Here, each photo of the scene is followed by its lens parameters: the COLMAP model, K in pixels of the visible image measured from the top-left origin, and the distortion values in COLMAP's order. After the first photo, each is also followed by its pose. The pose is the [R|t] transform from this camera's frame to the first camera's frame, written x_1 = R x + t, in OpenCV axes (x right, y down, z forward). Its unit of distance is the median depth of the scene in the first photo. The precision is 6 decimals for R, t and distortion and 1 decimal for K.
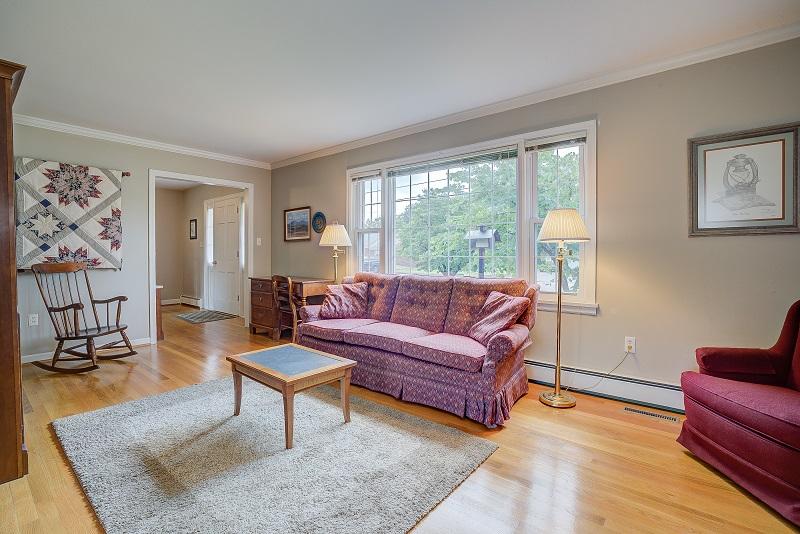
lens RADIAL K [[370.3, 0, 401.4], [0, 370.3, 262.1], [0, 0, 1]] dist [-0.061636, 0.020597]
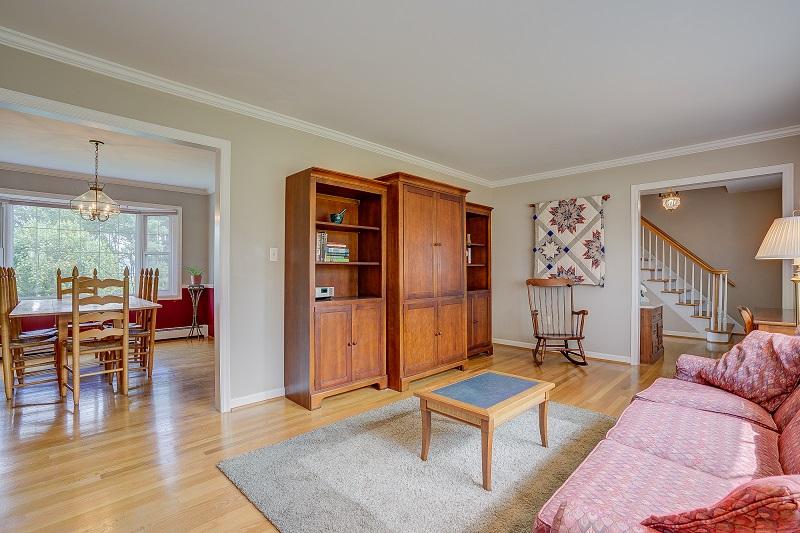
lens RADIAL K [[370.3, 0, 404.3], [0, 370.3, 270.9], [0, 0, 1]] dist [-0.061636, 0.020597]
pose [[-0.094700, -0.002140, -0.995504, 0.400478], [-0.026961, 0.999636, 0.000416, -0.011337], [0.995141, 0.026880, -0.094723, 0.566004]]
